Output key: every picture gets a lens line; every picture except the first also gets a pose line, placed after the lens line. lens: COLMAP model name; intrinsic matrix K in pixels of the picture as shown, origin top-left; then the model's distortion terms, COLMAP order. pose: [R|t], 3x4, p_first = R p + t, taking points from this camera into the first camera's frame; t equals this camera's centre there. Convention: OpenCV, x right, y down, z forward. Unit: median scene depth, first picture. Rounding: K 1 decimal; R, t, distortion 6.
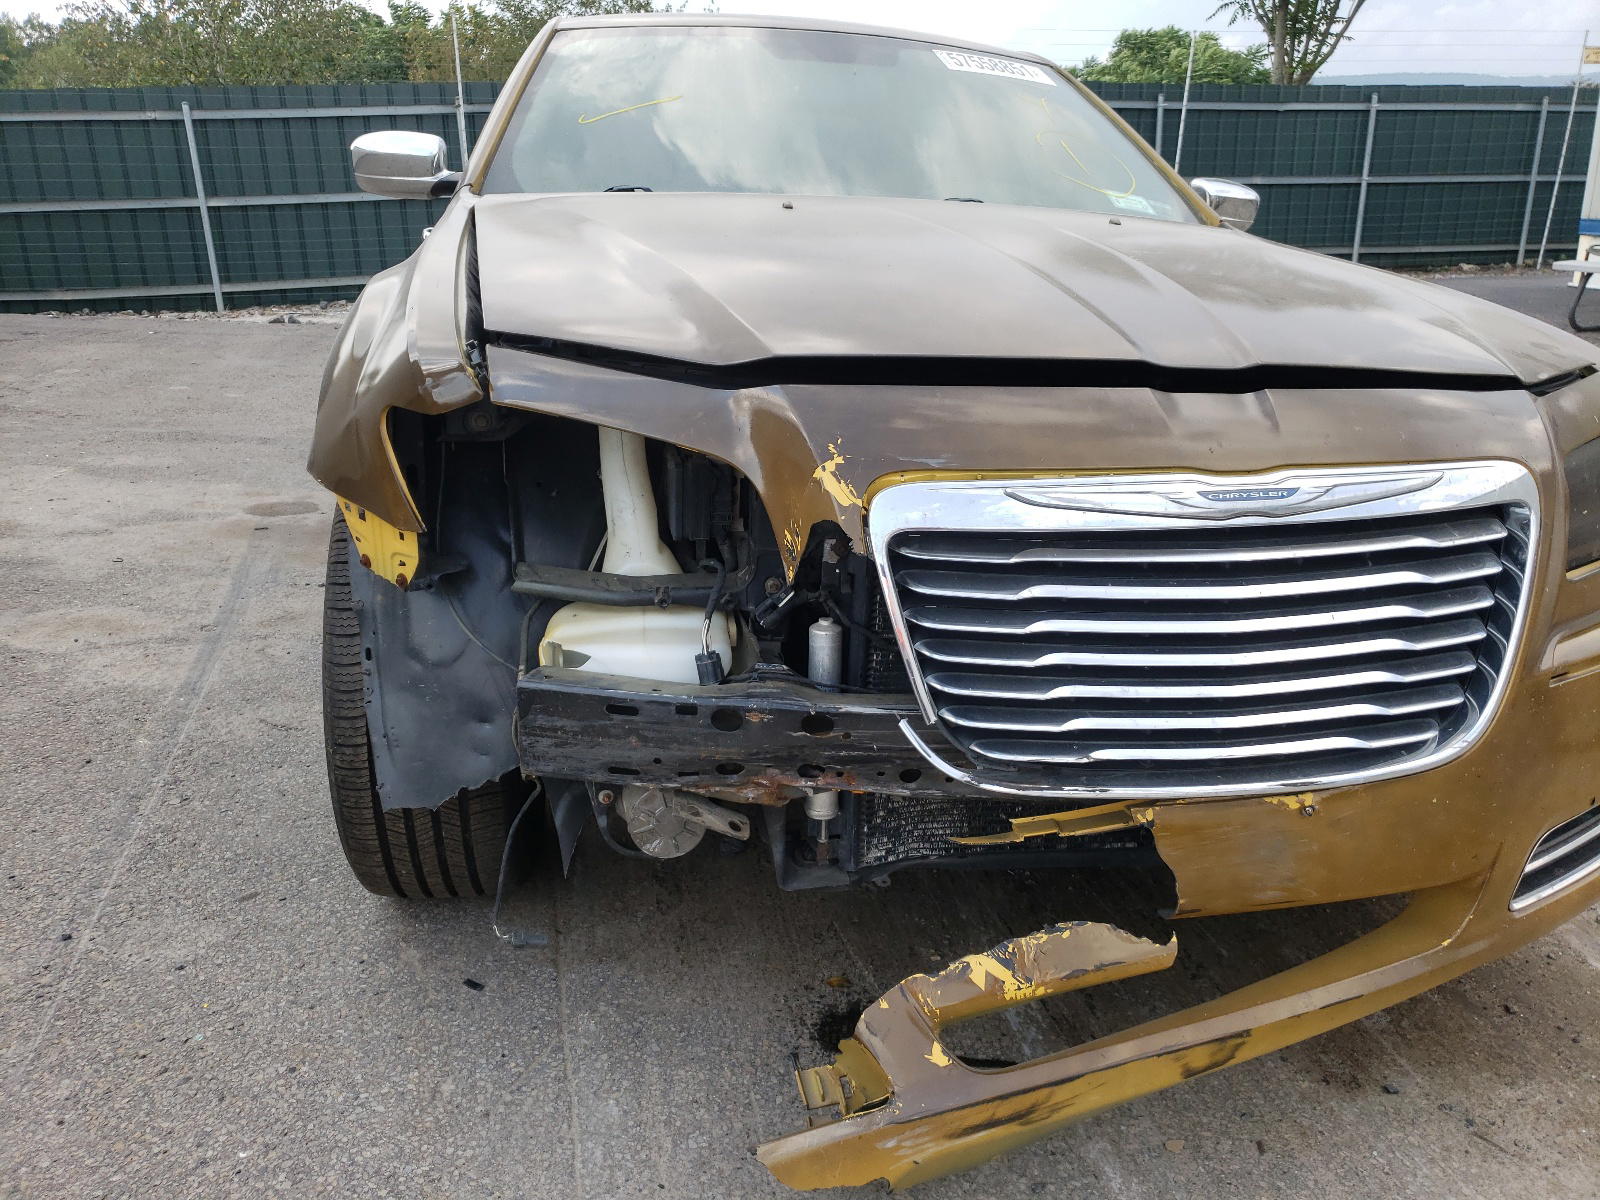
lens RADIAL K [[1258.8, 0, 769.9], [0, 1258.8, 570.4], [0, 0, 1]] dist [0.016785, 0.004184]
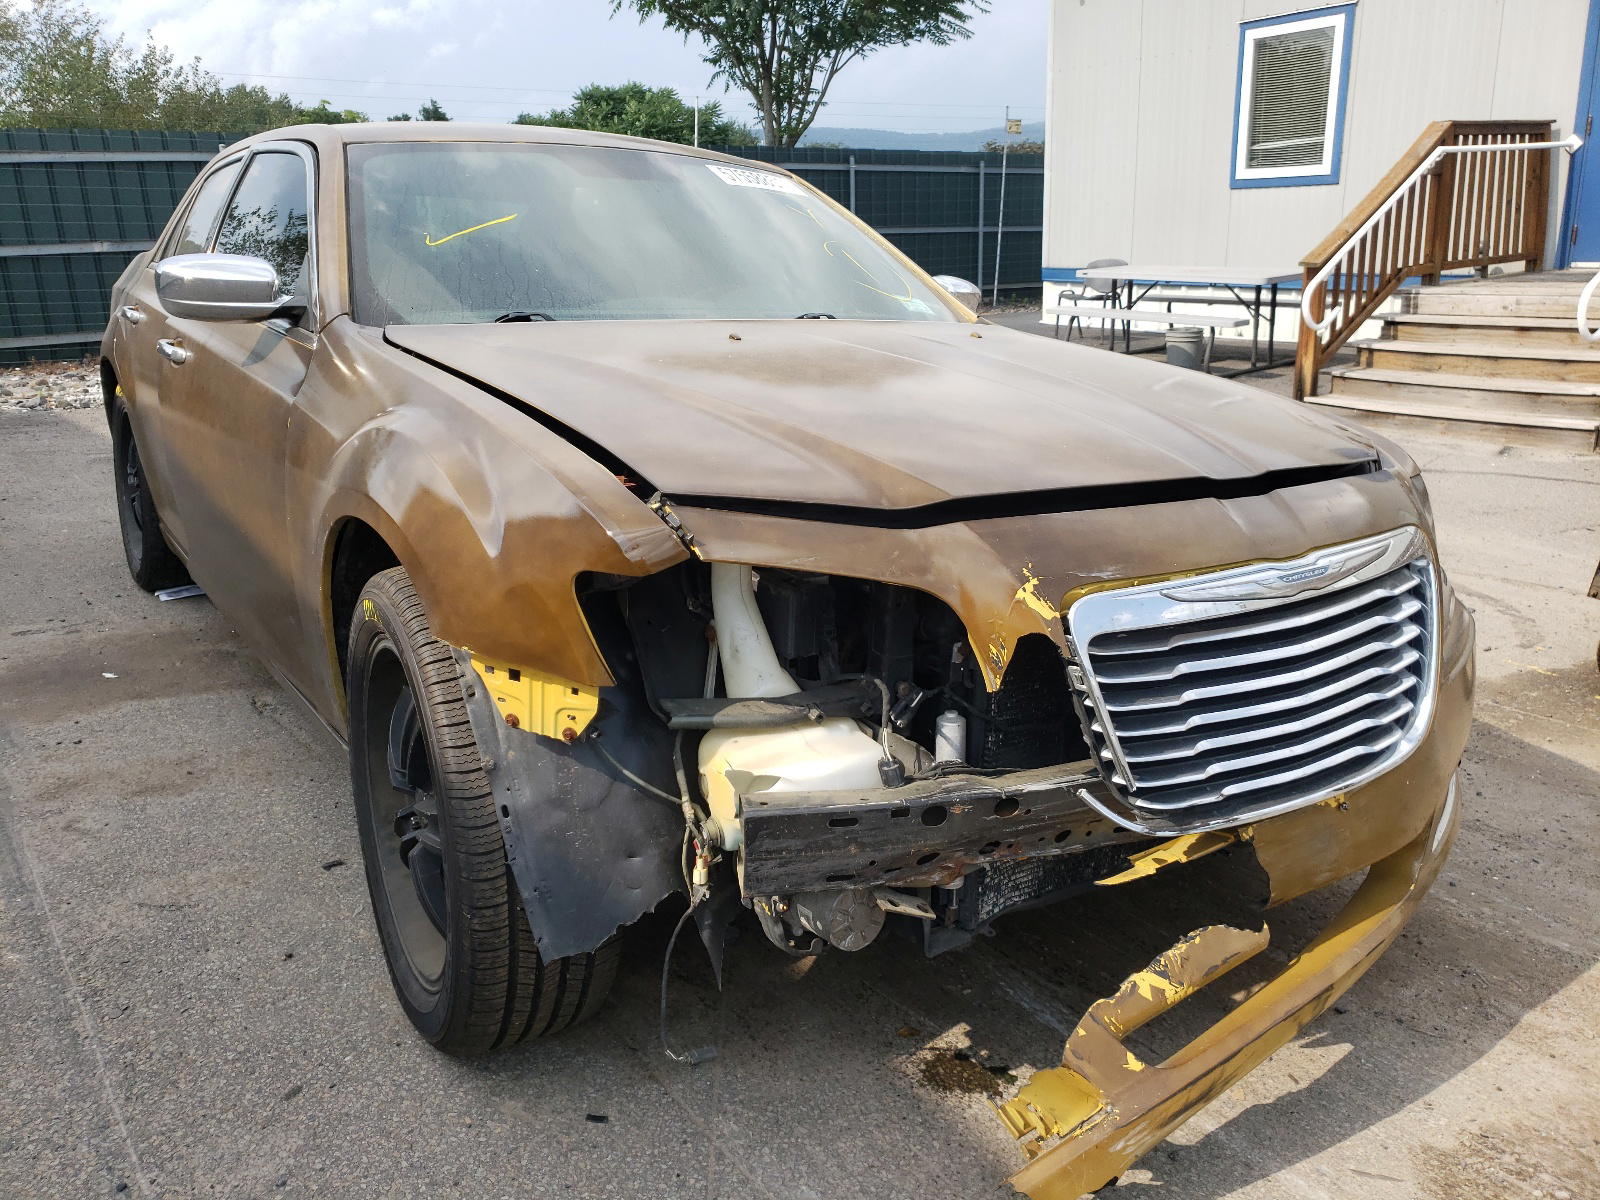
lens RADIAL K [[1258.8, 0, 769.9], [0, 1258.8, 570.4], [0, 0, 1]] dist [0.016785, 0.004184]
pose [[0.929099, -0.106762, 0.354086, -0.537574], [0.119237, 0.992774, -0.013533, -0.100408], [-0.350082, 0.054794, 0.935115, -0.025747]]
